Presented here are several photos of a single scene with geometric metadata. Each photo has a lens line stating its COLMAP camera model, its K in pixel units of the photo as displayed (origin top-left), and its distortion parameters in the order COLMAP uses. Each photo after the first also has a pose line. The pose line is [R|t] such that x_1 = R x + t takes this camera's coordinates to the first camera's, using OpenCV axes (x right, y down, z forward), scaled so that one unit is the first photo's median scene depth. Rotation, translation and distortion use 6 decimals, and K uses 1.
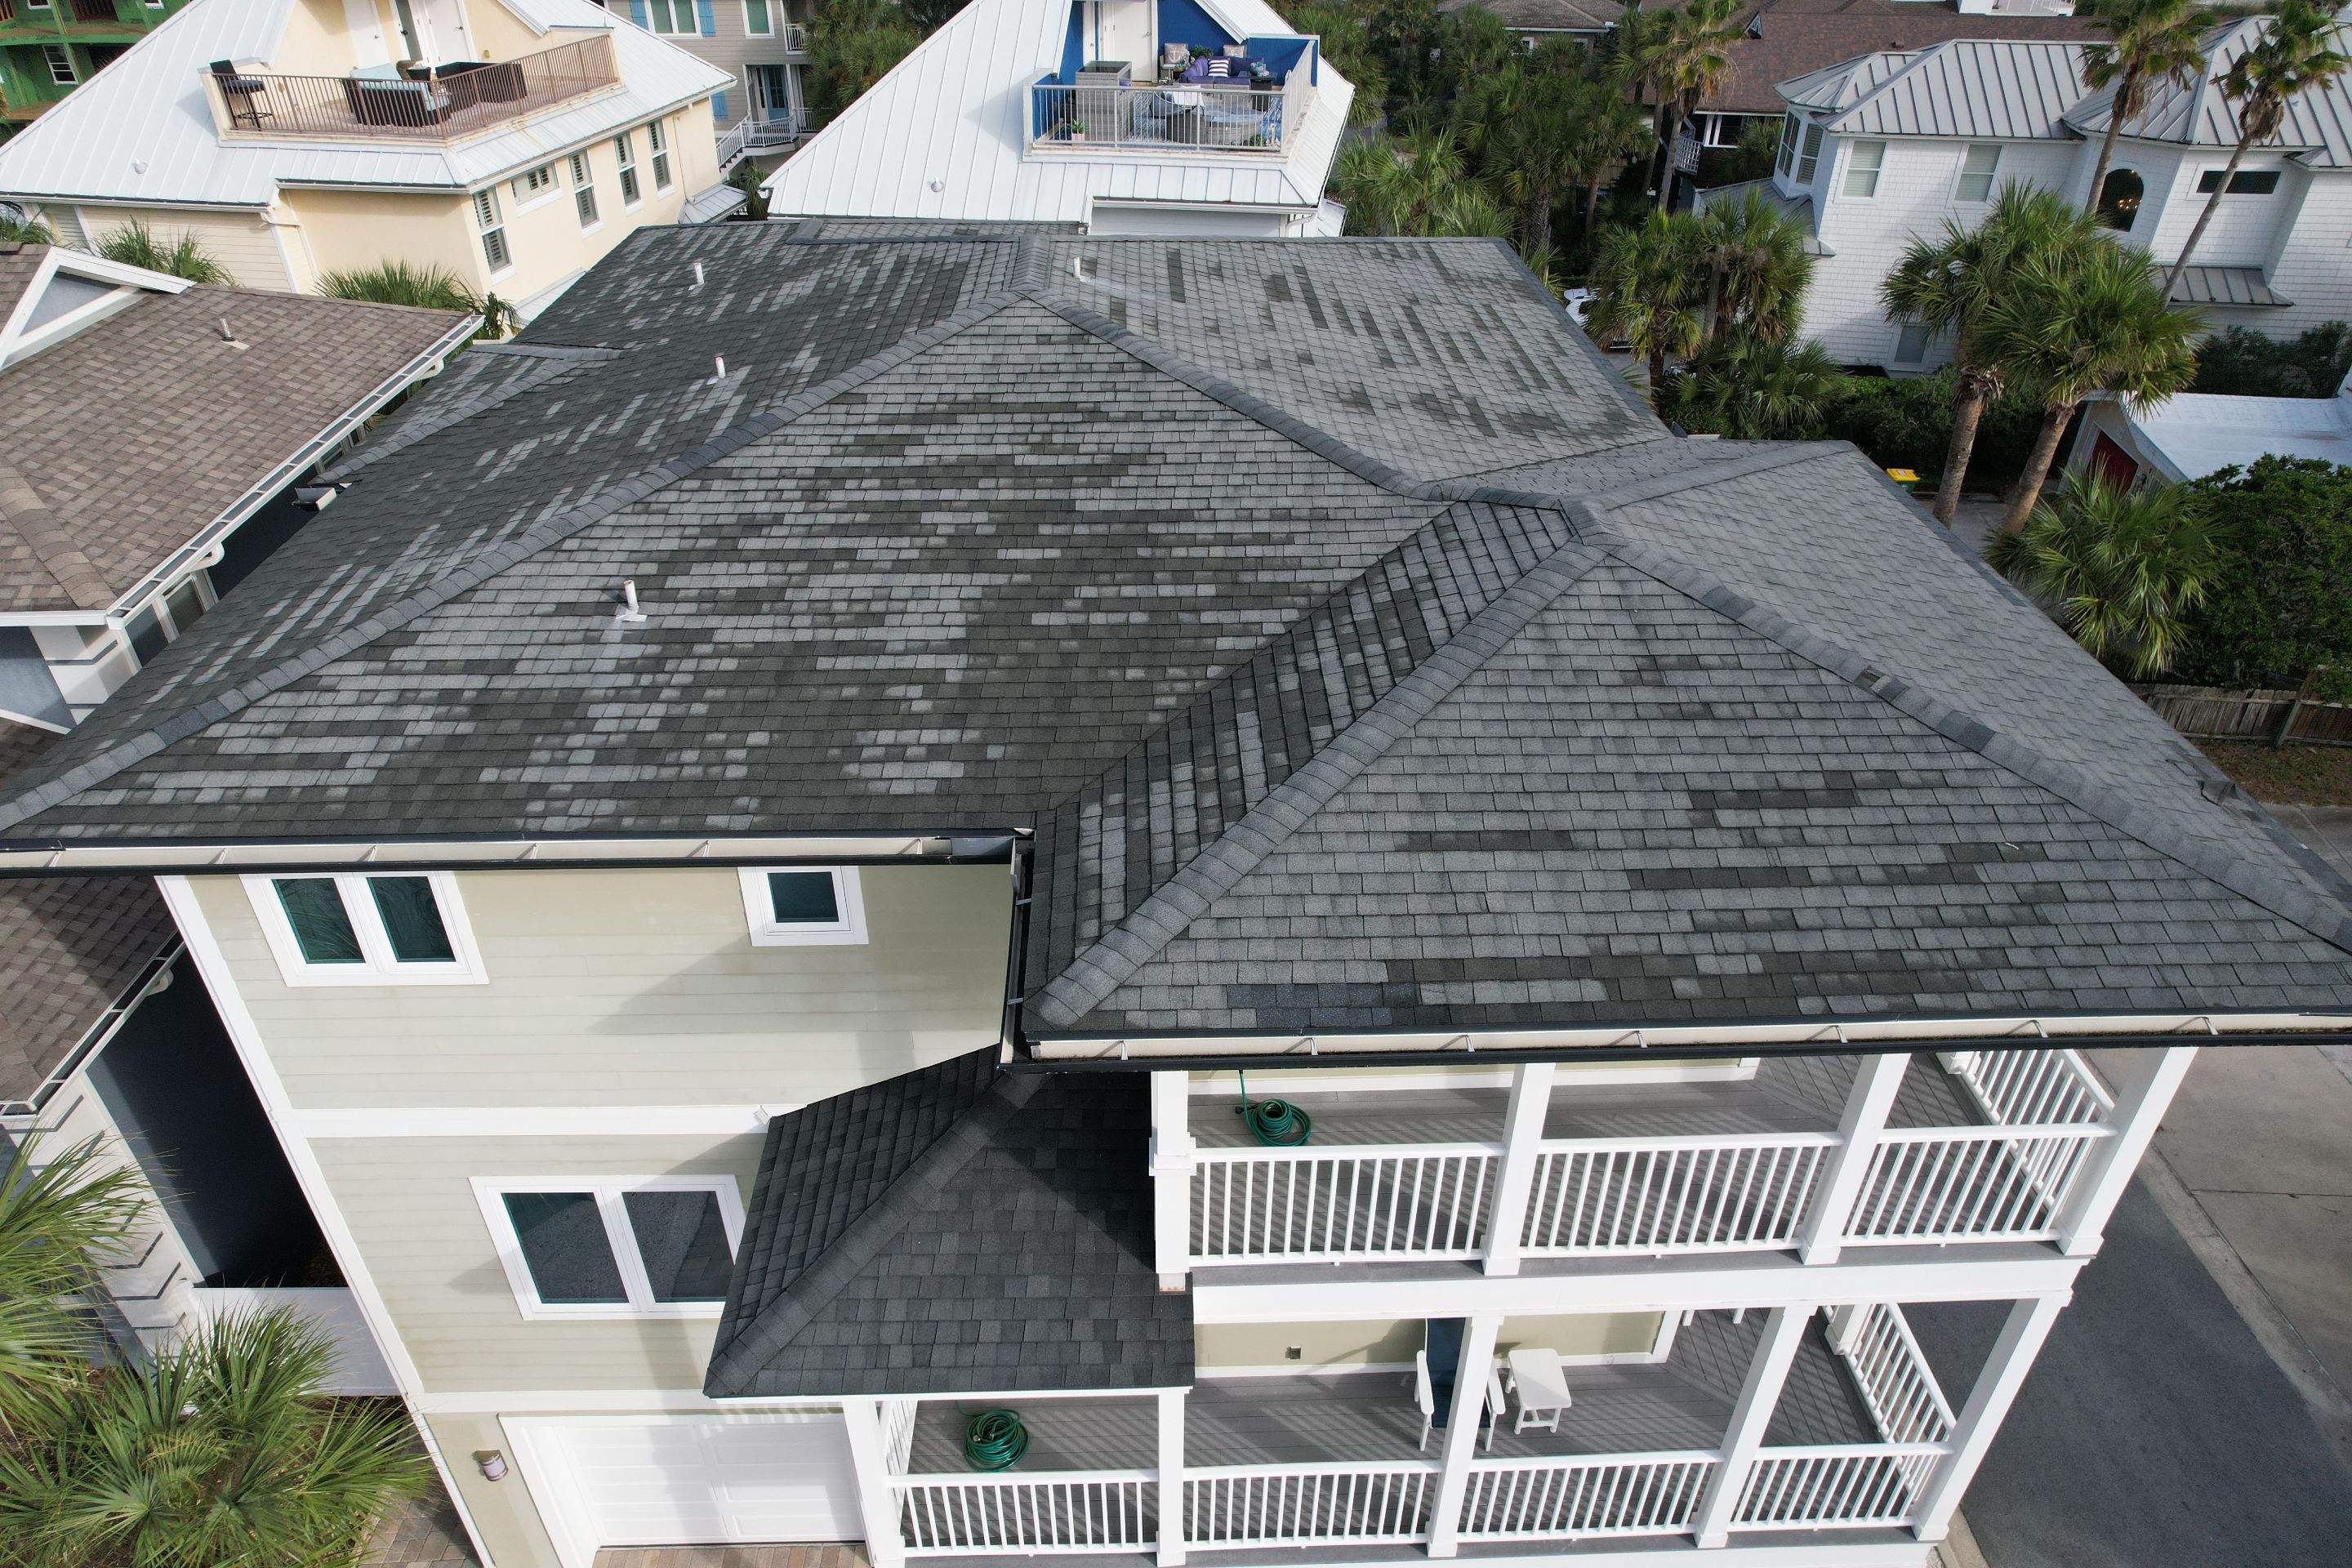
lens RADIAL K [[1505.3, 0, 1176.0], [0, 1505.3, 784.0], [0, 0, 1]] dist [-0.072030, 0.072665]
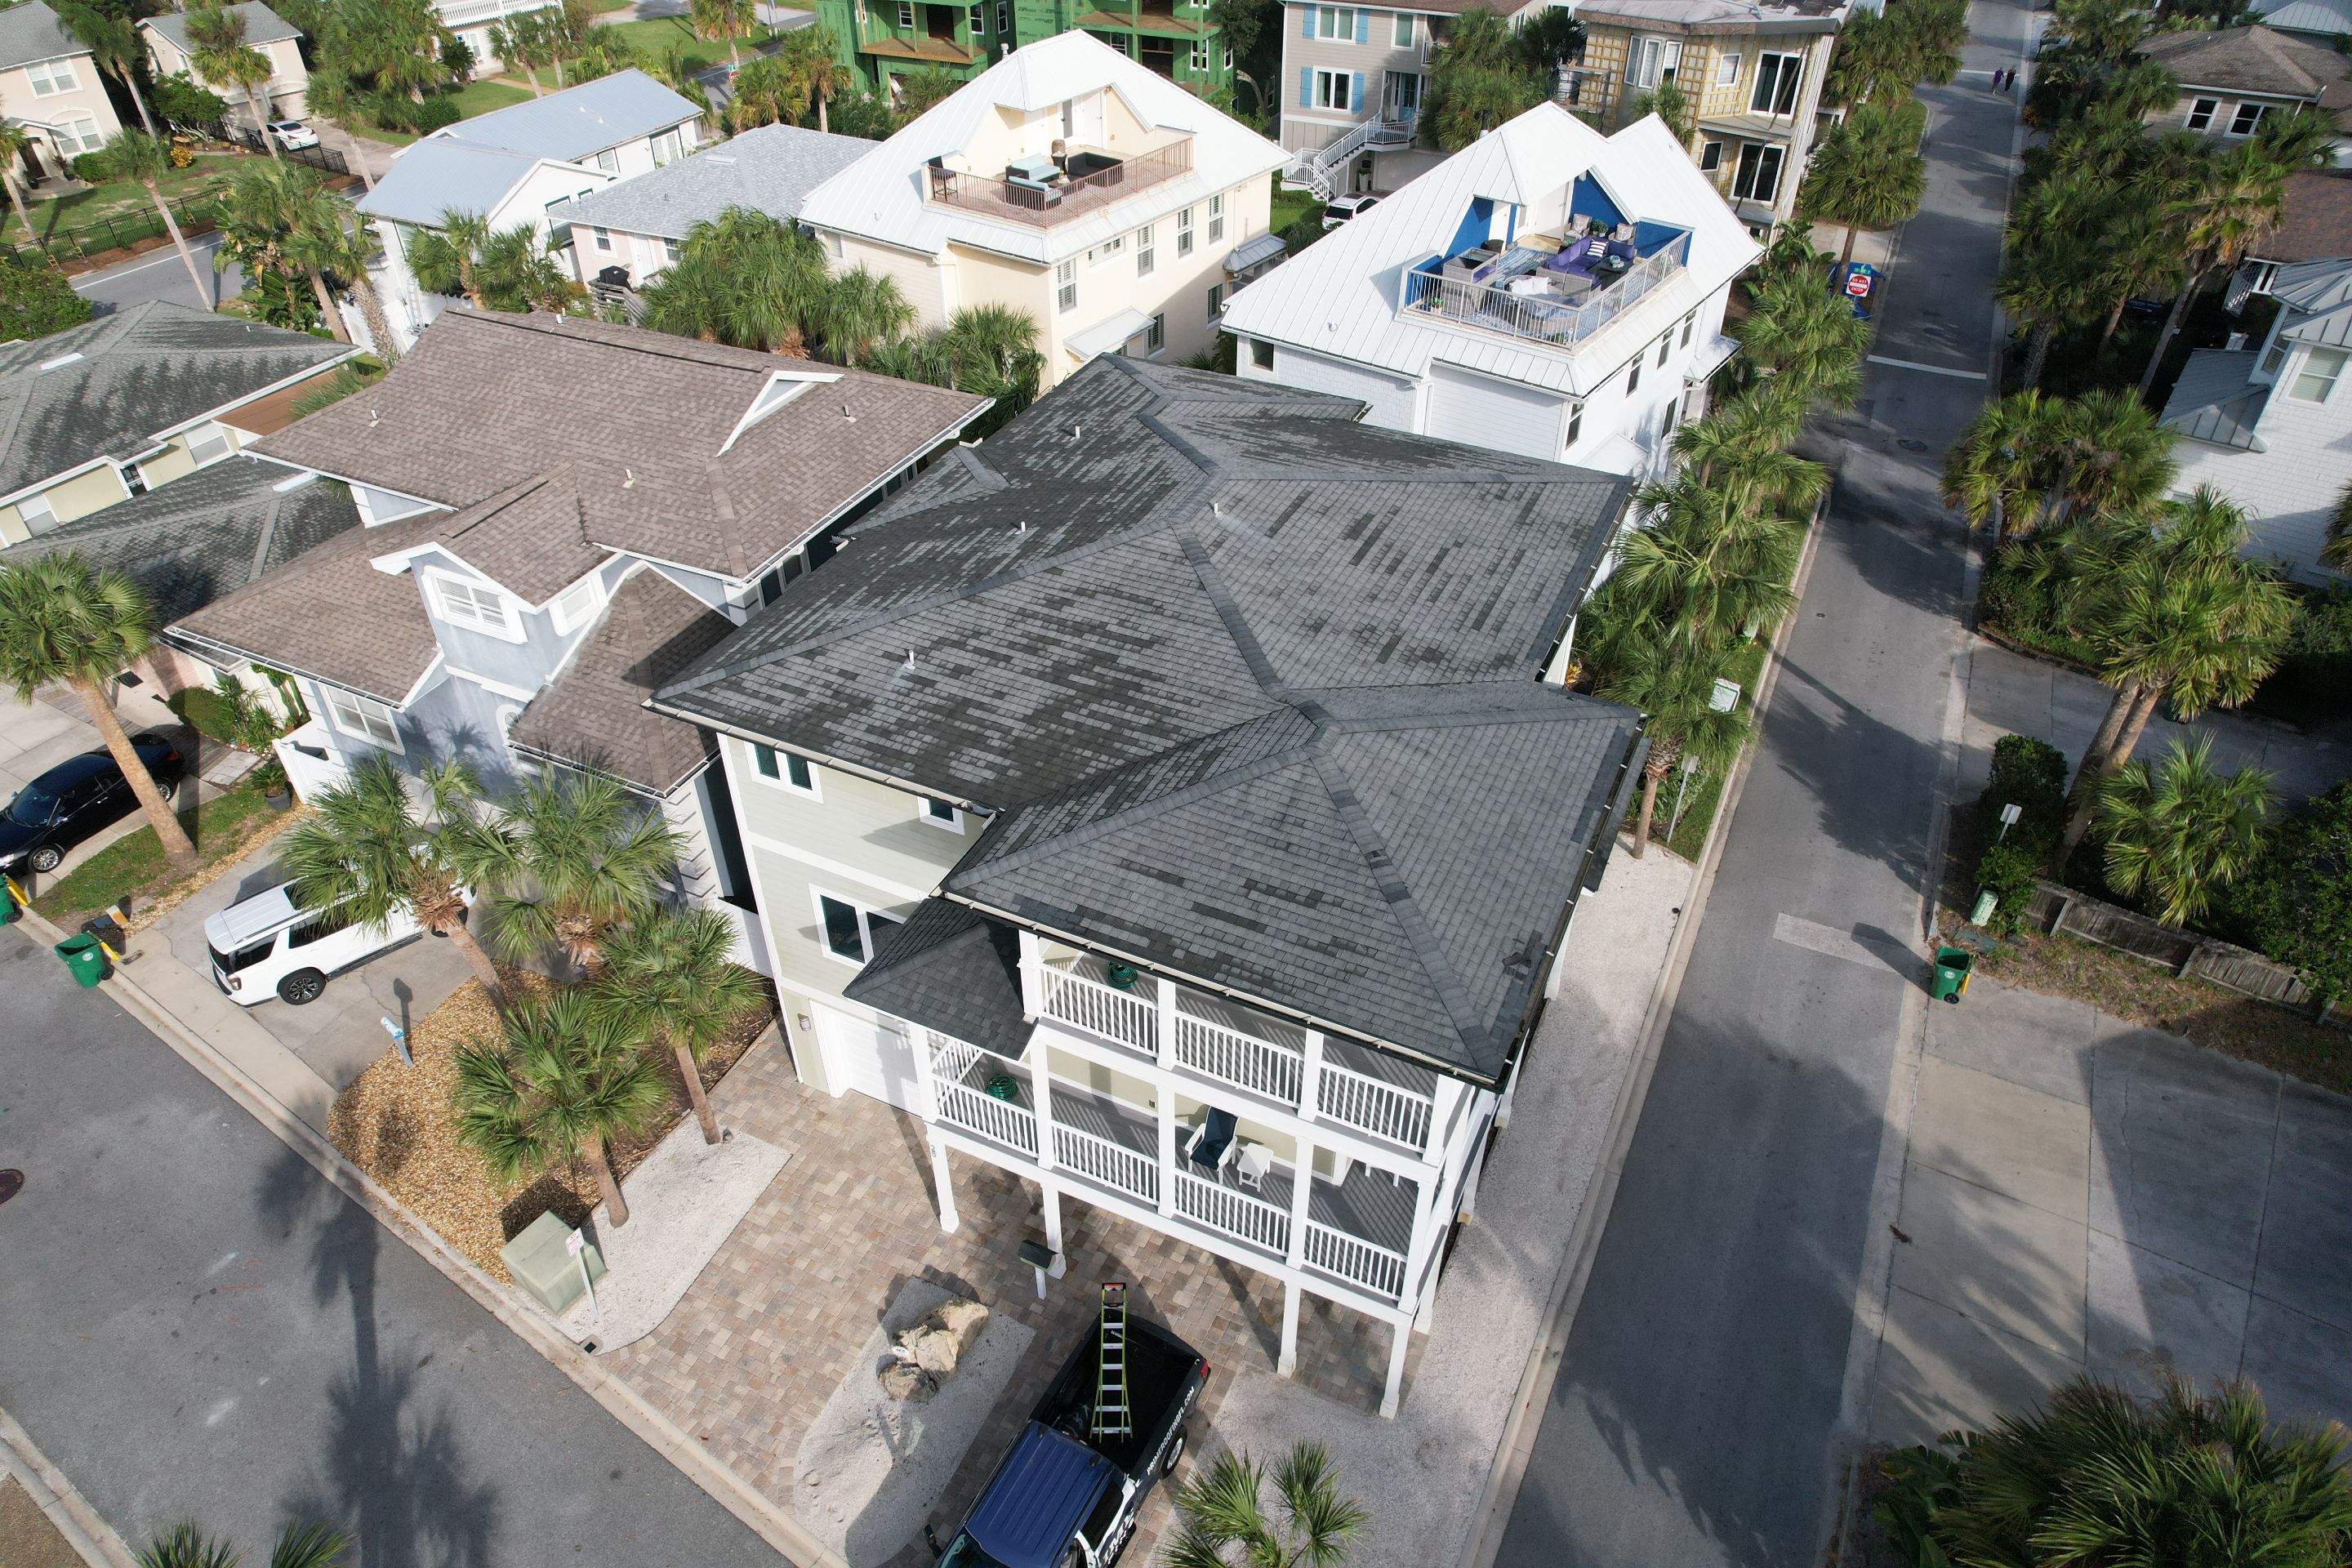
lens RADIAL K [[1486.1, 0, 1180.8], [0, 1486.1, 769.5], [0, 0, 1]] dist [-0.035720, 0.000336]
pose [[0.892630, 0.275496, -0.356811, 0.734986], [-0.250182, 0.961193, 0.116265, -0.283078], [0.374995, -0.014514, 0.926913, -0.807269]]
